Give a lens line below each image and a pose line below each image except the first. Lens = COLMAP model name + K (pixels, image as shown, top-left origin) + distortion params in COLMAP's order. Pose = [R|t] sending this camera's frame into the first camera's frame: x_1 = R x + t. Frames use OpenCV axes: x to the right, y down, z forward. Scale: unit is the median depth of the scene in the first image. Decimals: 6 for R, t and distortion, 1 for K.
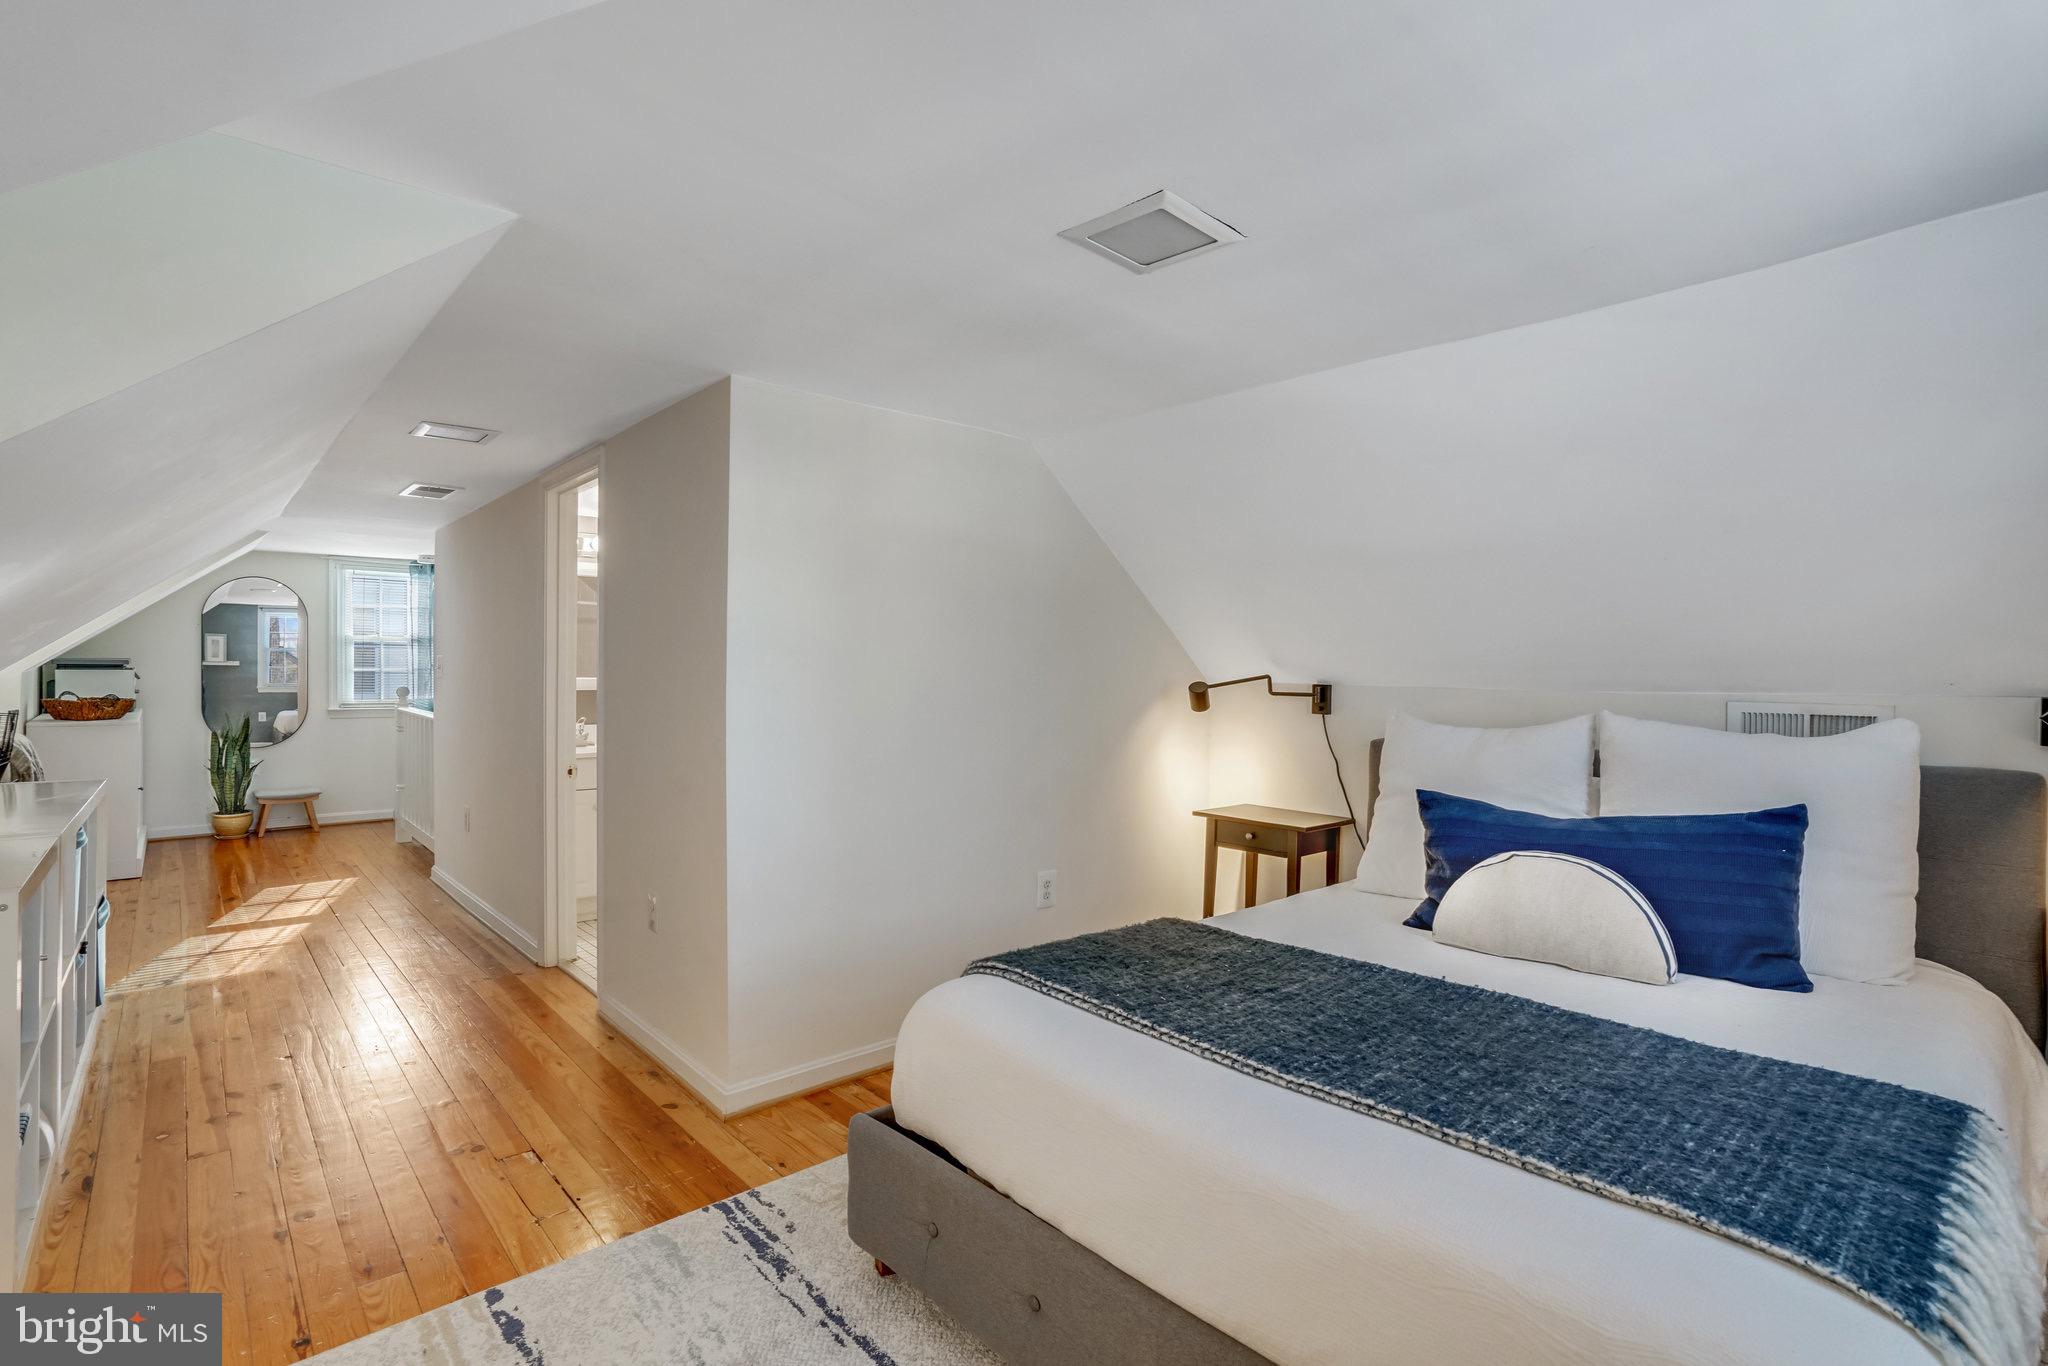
lens RADIAL K [[953.8, 0, 1016.5], [0, 953.8, 676.6], [0, 0, 1]] dist [-0.057233, 0.021234]
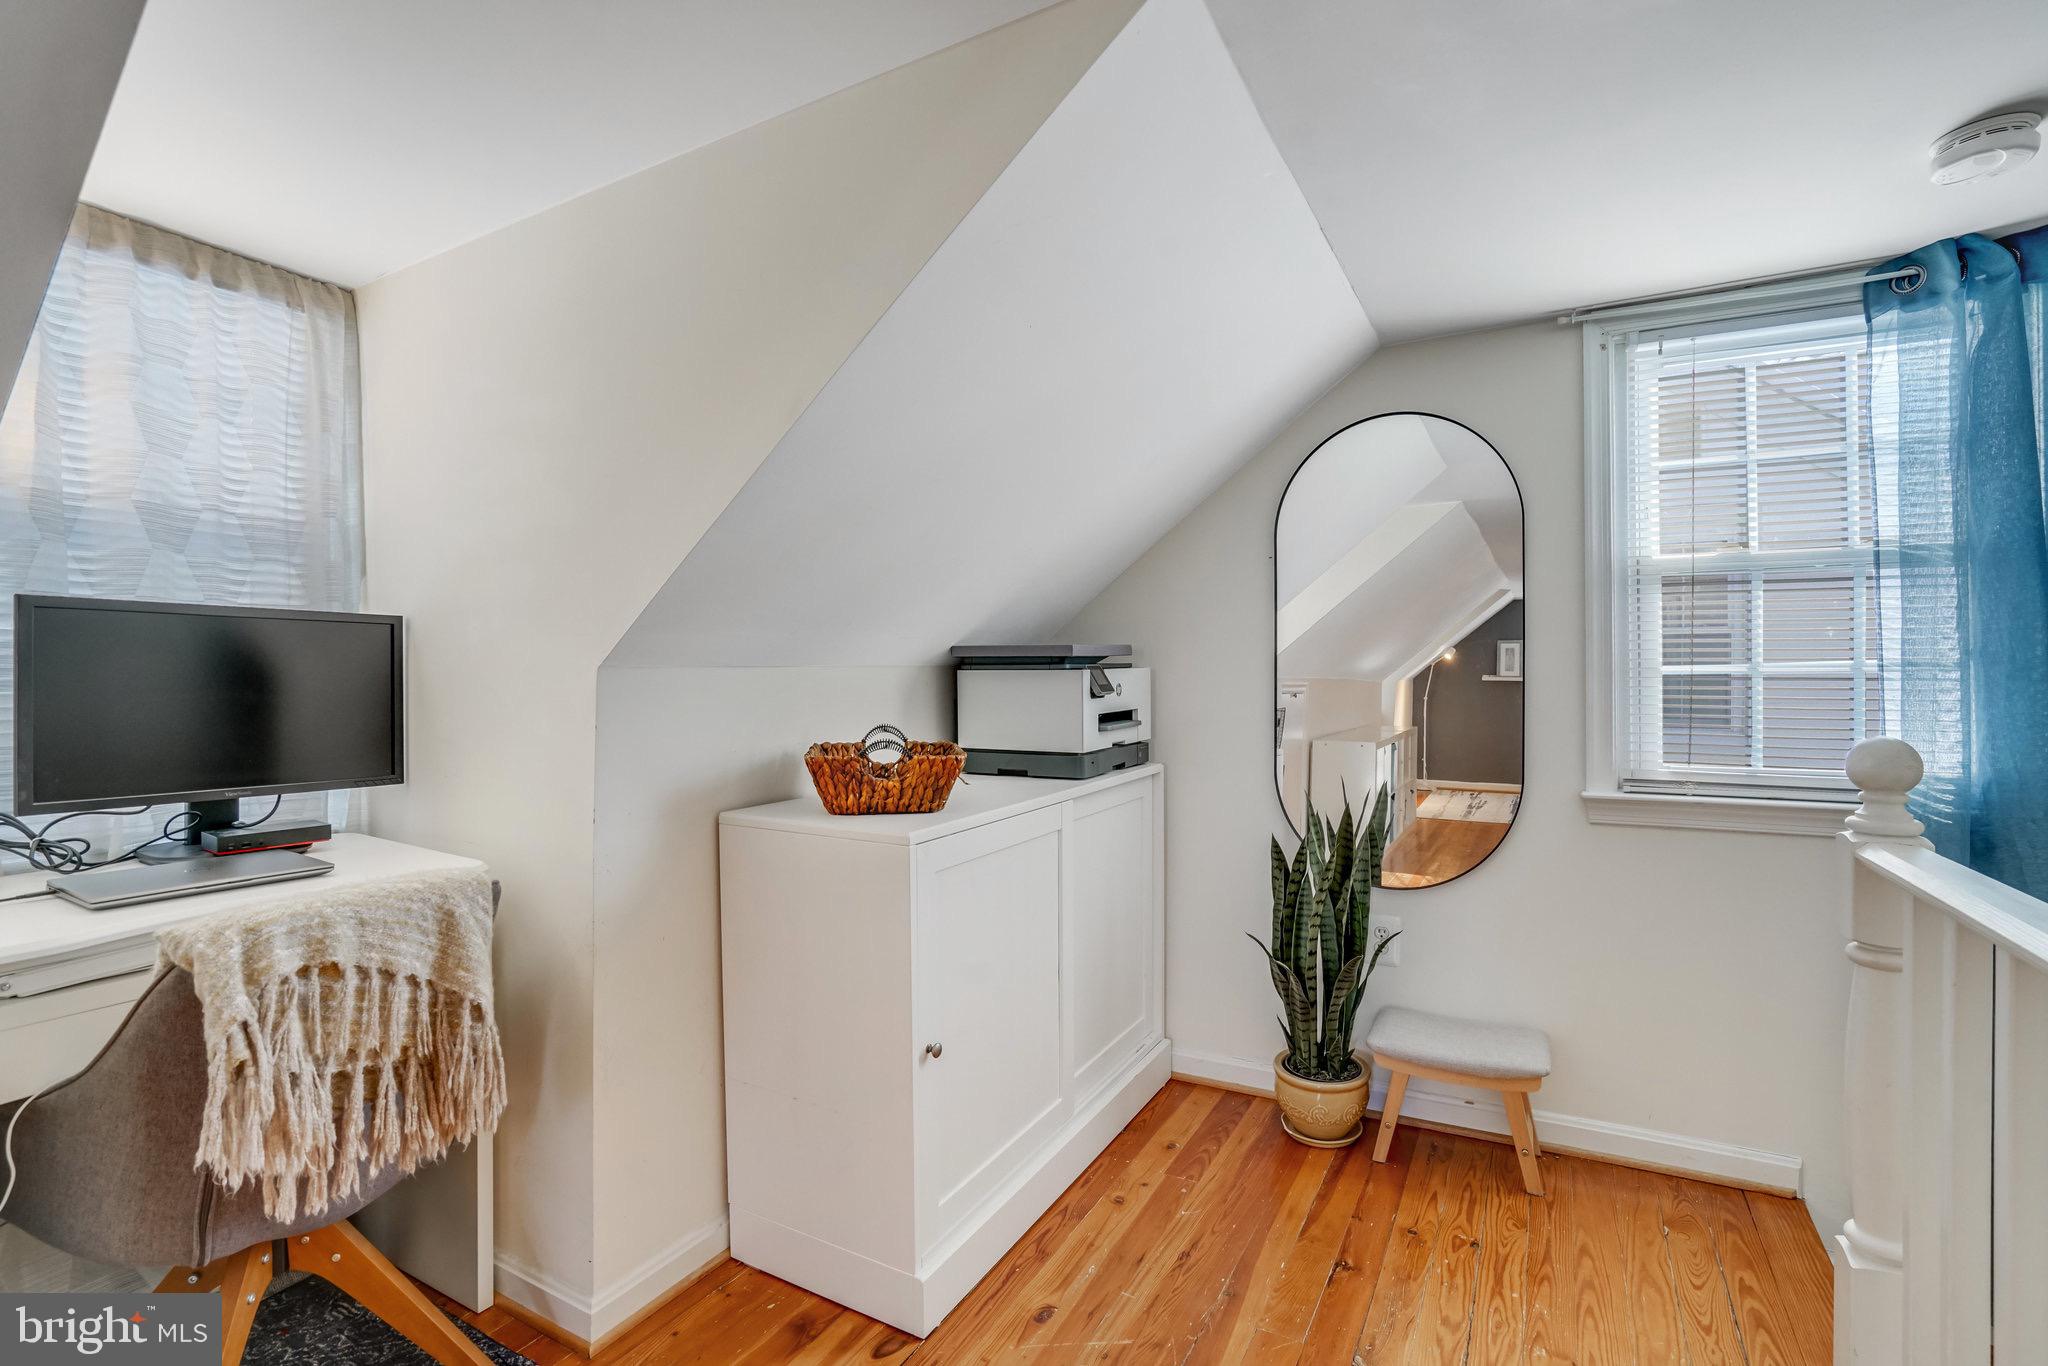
lens RADIAL K [[953.8, 0, 1016.5], [0, 953.8, 676.6], [0, 0, 1]] dist [-0.057233, 0.021234]
pose [[0.354154, -0.010063, -0.935133, -0.506636], [-0.004019, 0.999916, -0.012282, -0.000194], [0.935179, 0.008108, 0.354084, 0.700809]]
